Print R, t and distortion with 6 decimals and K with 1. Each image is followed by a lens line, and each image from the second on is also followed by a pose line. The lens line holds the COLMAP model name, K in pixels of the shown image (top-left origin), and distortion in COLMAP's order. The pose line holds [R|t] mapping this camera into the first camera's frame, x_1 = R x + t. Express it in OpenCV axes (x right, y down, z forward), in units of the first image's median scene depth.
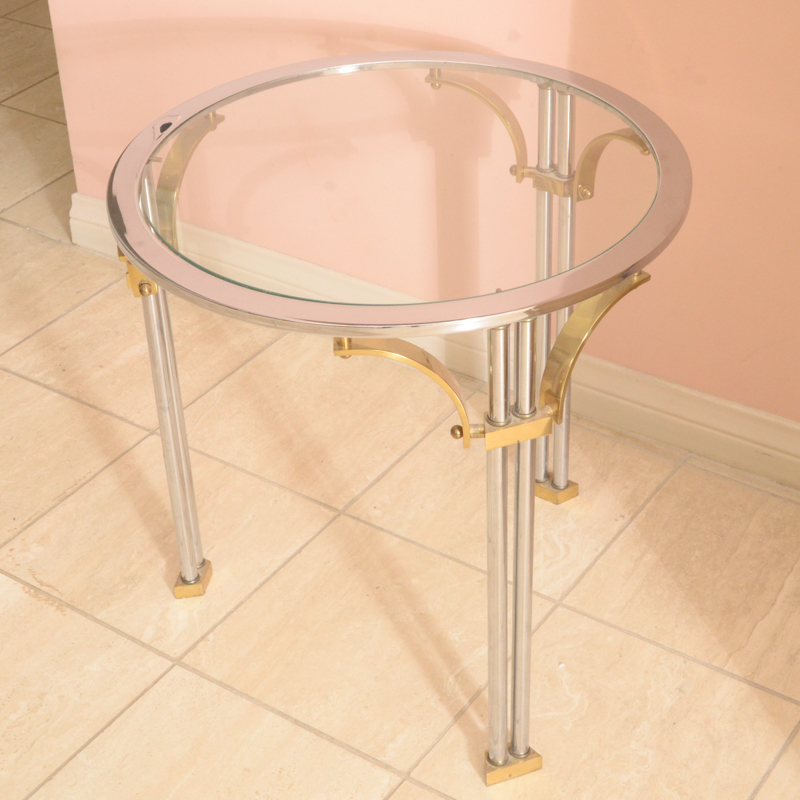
lens RADIAL K [[1678.0, 0, 400.0], [0, 1678.0, 400.0], [0, 0, 1]] dist [-0.058388, 0.020328]
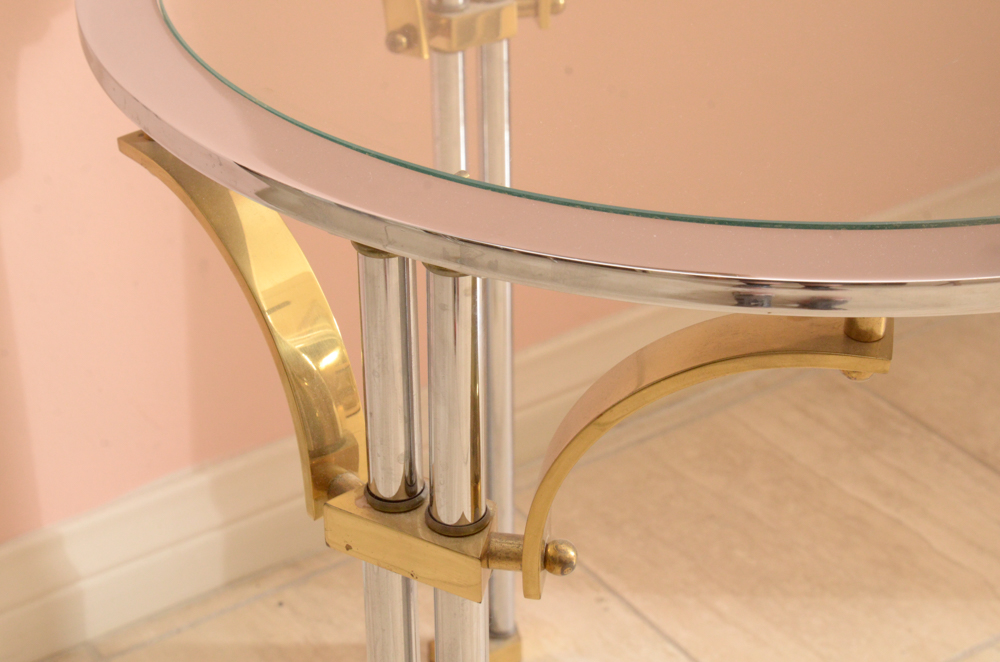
lens RADIAL K [[2088.0, 0, 500.0], [0, 2088.0, 331.0], [0, 0, 1]] dist [0.031235, 0.404059]
pose [[0.366166, -0.447182, 0.816058, -0.413212], [0.541084, 0.815788, 0.204249, -0.165670], [-0.757067, 0.366767, 0.540677, 0.663789]]
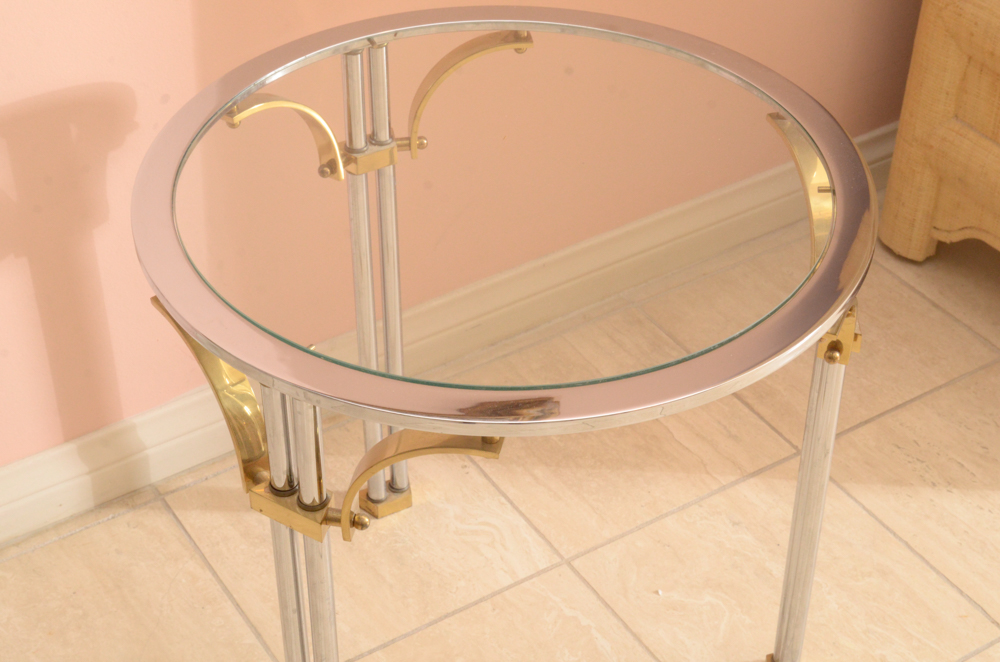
lens RADIAL K [[1769.7, 0, 500.0], [0, 1769.7, 331.0], [0, 0, 1]] dist [0.001764, 0.131734]
pose [[0.393559, -0.537151, 0.746043, -0.547011], [0.523539, 0.798036, 0.298405, -0.270789], [-0.755658, 0.273143, 0.595294, 0.434485]]
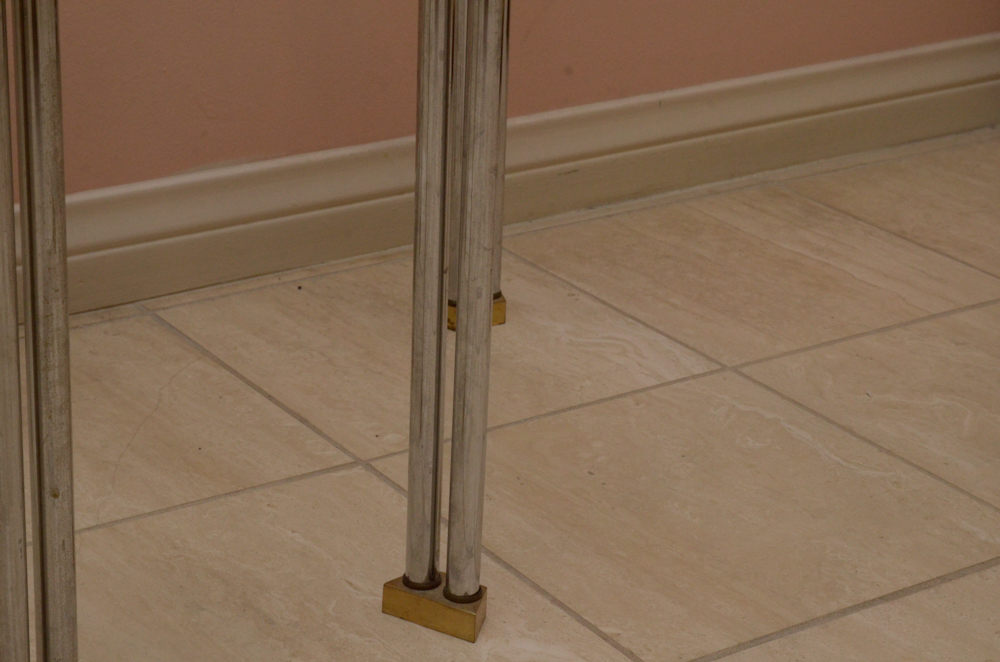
lens RADIAL K [[2236.7, 0, 500.0], [0, 2236.7, 331.0], [0, 0, 1]] dist [0.091936, 0.131893]
pose [[0.361575, -0.307680, 0.880112, -0.665134], [0.506565, 0.857322, 0.091602, -0.010985], [-0.782723, 0.412713, 0.465846, 0.667290]]
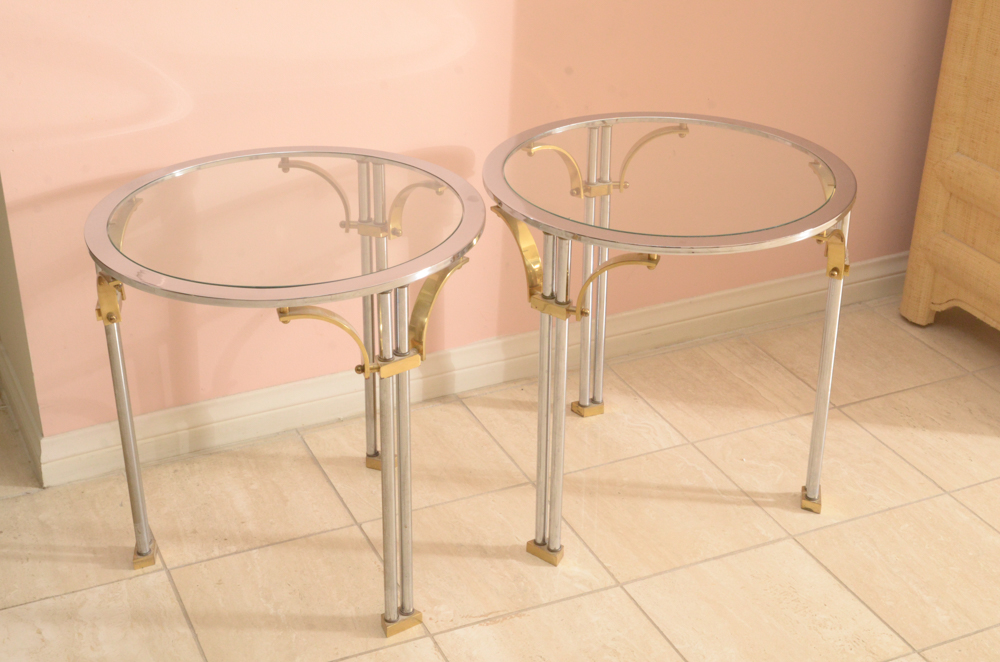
lens RADIAL K [[1488.1, 0, 500.0], [0, 1488.1, 331.0], [0, 0, 1]] dist [-0.029436, 0.024730]
pose [[0.517768, -0.356940, 0.777502, -1.004864], [0.480593, 0.873210, 0.080833, -0.159609], [-0.707776, 0.331810, 0.623663, 0.243485]]
